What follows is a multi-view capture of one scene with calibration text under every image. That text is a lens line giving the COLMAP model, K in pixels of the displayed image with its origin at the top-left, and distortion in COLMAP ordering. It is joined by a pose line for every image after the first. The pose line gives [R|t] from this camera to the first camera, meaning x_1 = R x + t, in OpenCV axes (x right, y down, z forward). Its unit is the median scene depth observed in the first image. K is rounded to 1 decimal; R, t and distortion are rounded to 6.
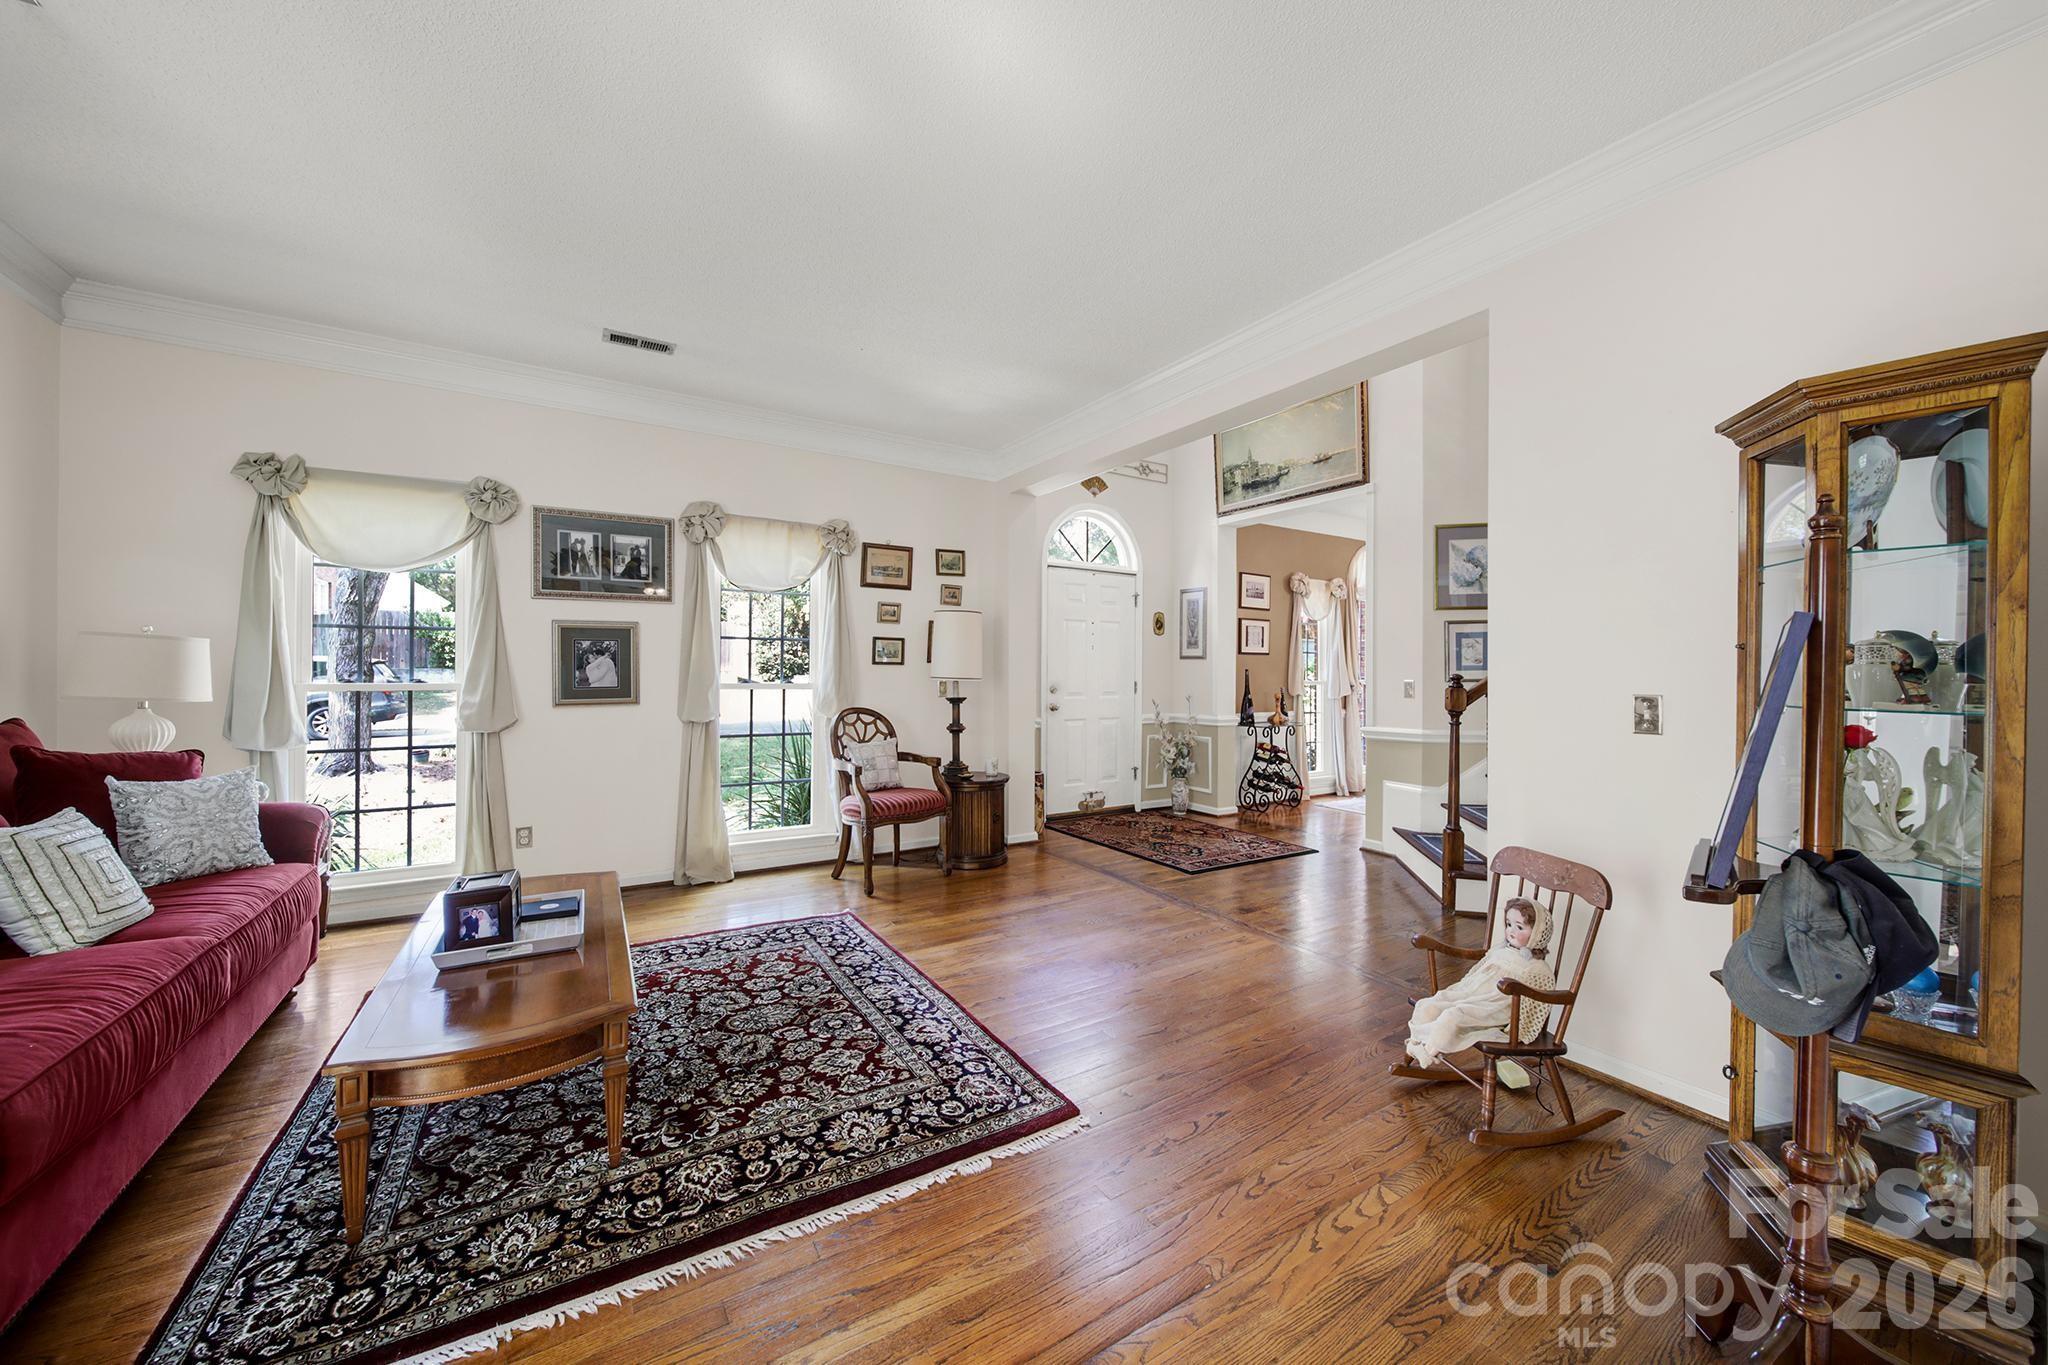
lens RADIAL K [[729.3, 0, 1025.2], [0, 729.3, 674.5], [0, 0, 1]] dist [-0.003518, -0.000797]
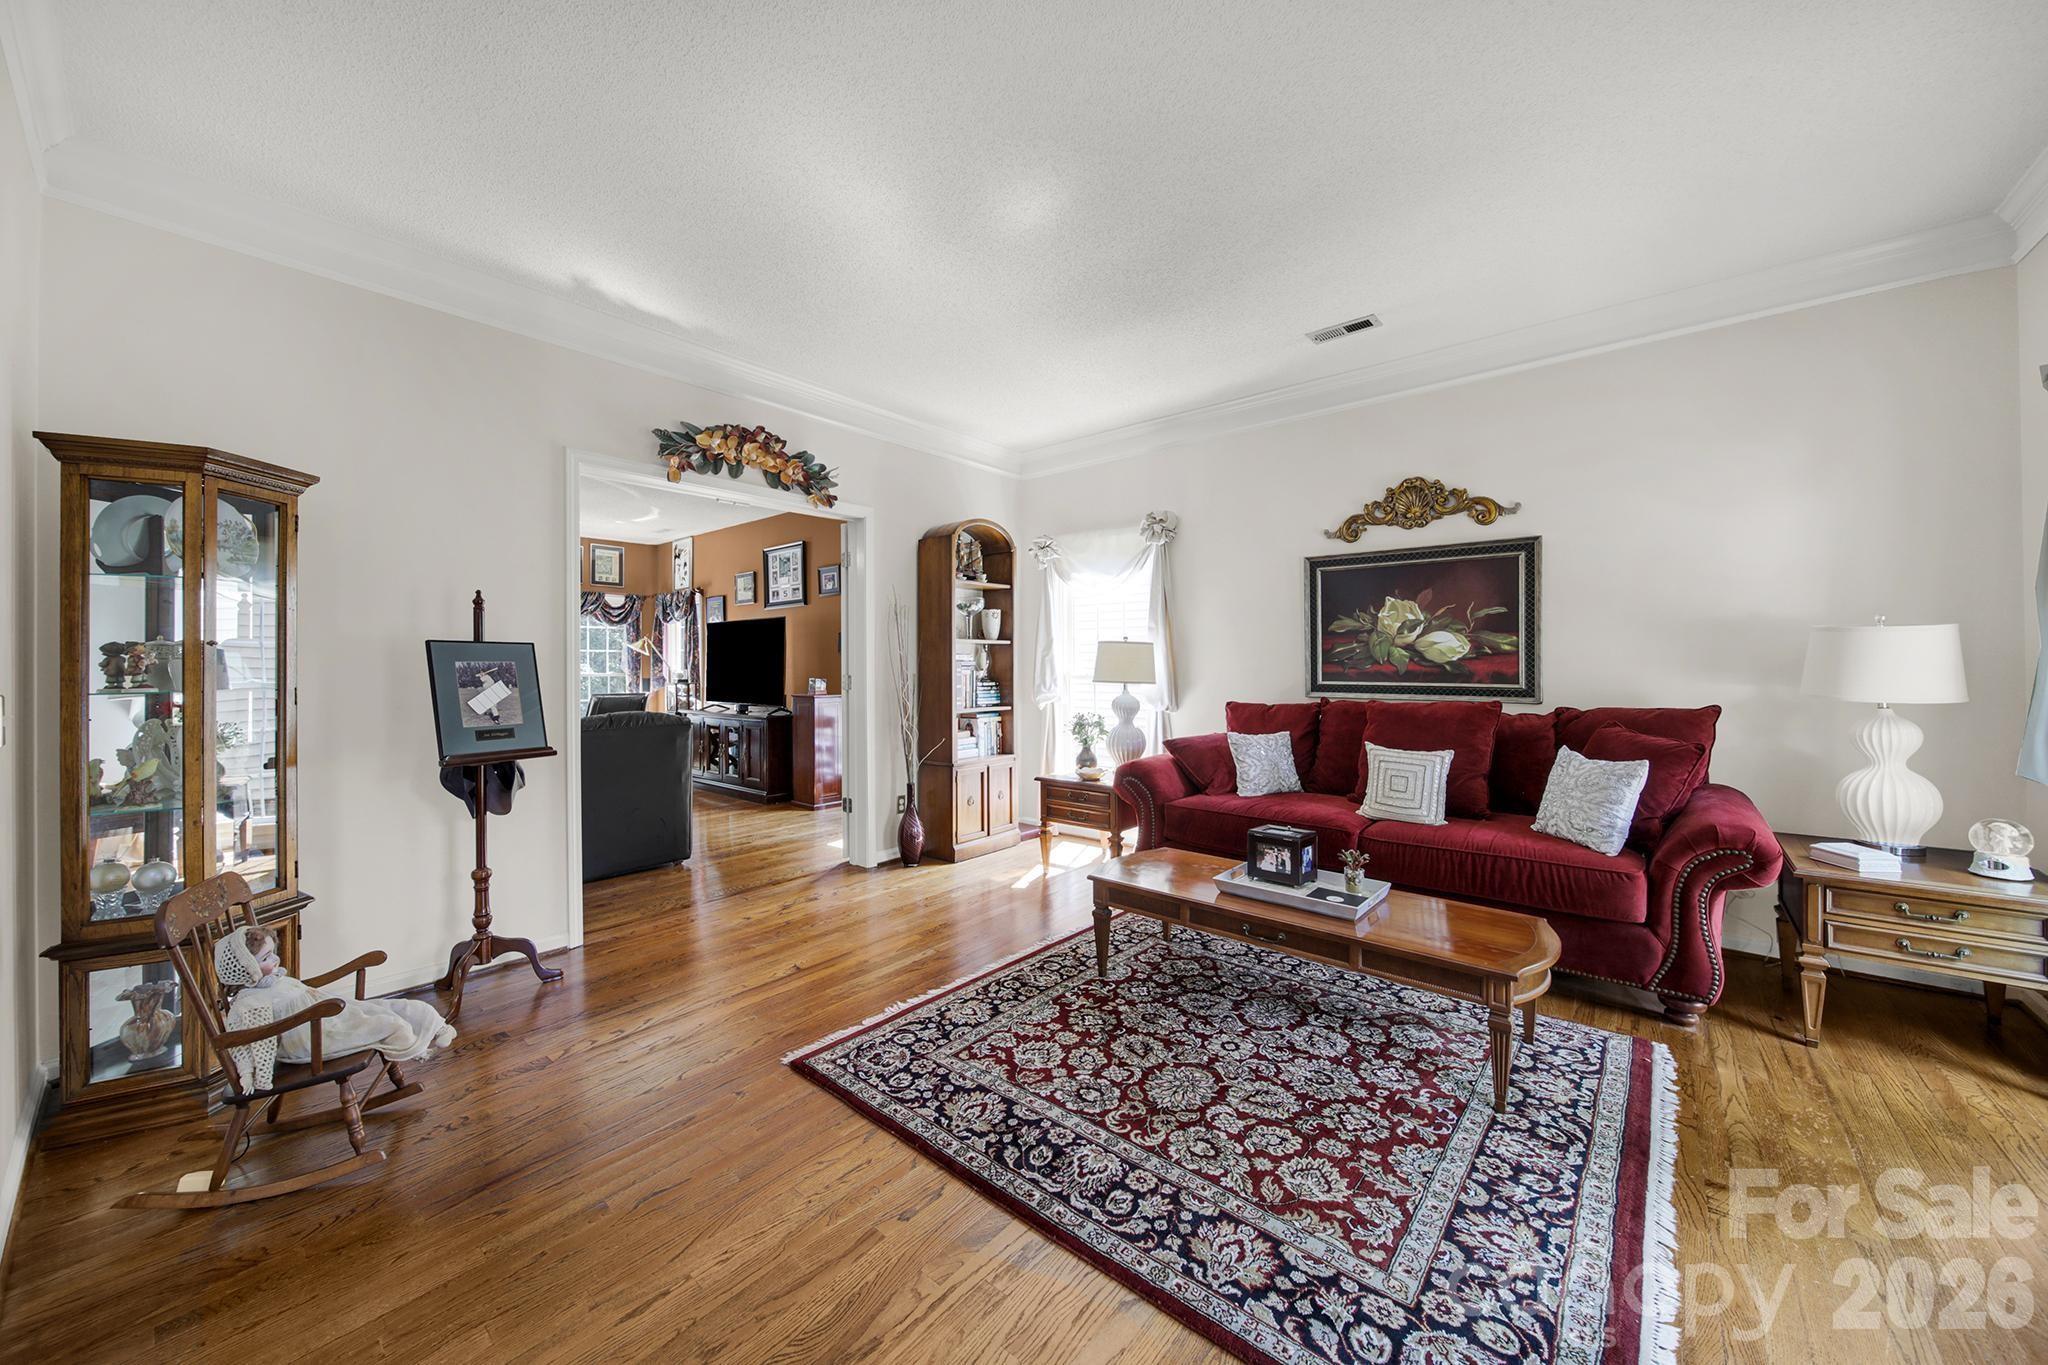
lens RADIAL K [[729.3, 0, 1025.1], [0, 729.3, 669.1], [0, 0, 1]] dist [-0.003518, -0.000797]
pose [[-0.951499, -0.000272, -0.307653, 0.063387], [-0.003736, 0.999936, 0.010673, -0.008772], [0.307630, 0.011304, -0.951439, 1.800061]]
